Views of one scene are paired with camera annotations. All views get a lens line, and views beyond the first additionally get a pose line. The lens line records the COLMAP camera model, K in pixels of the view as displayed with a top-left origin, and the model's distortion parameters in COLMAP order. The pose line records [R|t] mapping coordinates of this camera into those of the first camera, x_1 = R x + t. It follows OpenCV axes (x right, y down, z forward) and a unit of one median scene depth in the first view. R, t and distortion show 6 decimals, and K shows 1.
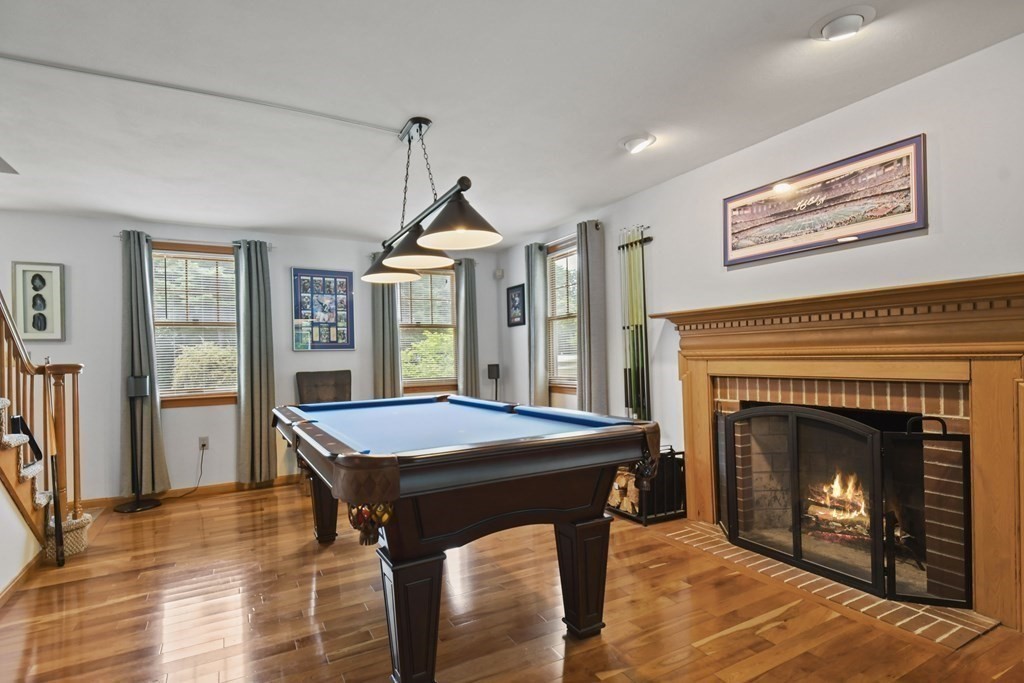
lens RADIAL K [[529.7, 0, 509.7], [0, 529.7, 364.1], [0, 0, 1]] dist [0.001999, 0.000004]
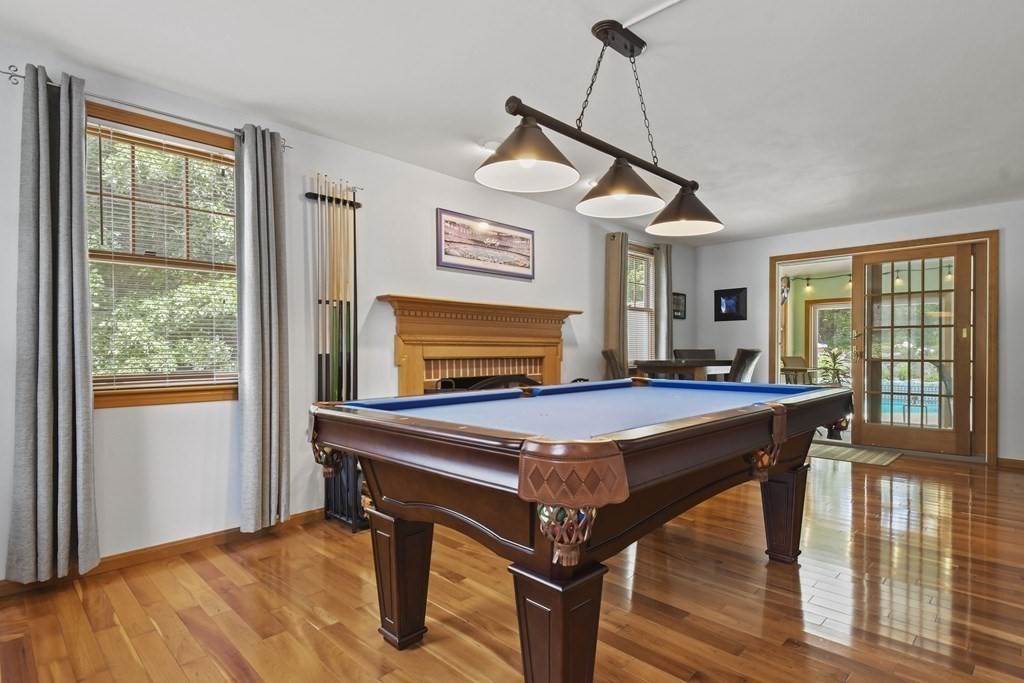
lens RADIAL K [[513.5, 0, 512.0], [0, 513.5, 341.5], [0, 0, 1]] dist [0.138017, 0.000041]
pose [[-0.288471, 0.020501, 0.957269, -0.772049], [0.008733, 0.999785, -0.018780, 0.008049], [-0.957449, 0.002942, -0.288588, 1.230369]]
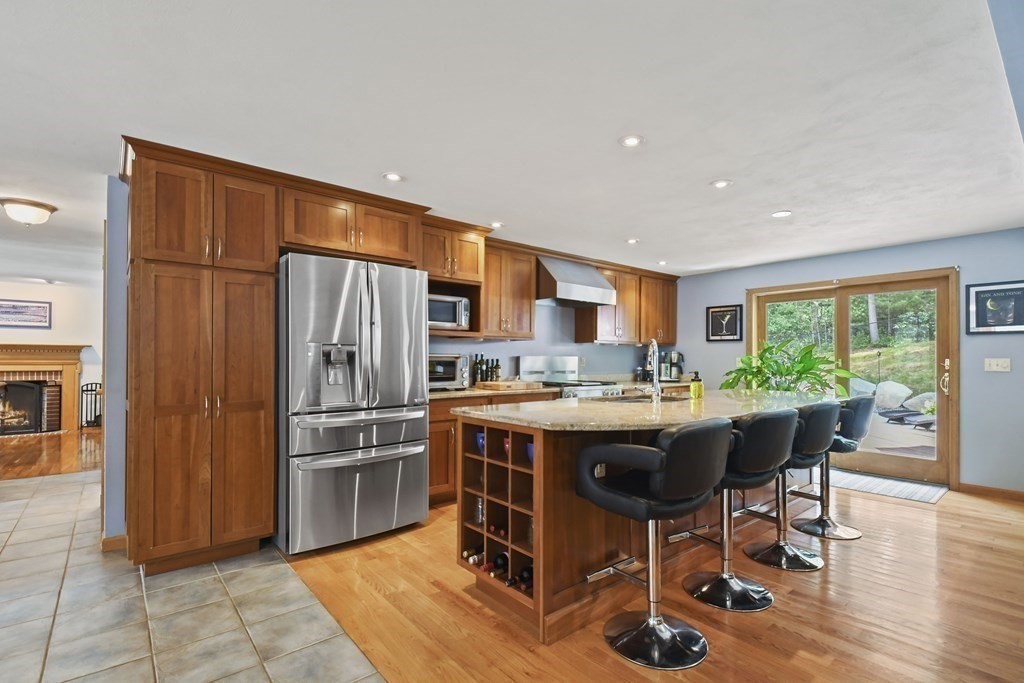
lens RADIAL K [[474.9, 0, 515.0], [0, 474.9, 355.3], [0, 0, 1]] dist [-0.000932, -0.000110]
pose [[-0.193890, 0.023288, 0.980747, -2.253037], [-0.006056, 0.999671, -0.024934, -0.008137], [-0.981005, -0.010774, -0.193686, -1.108915]]
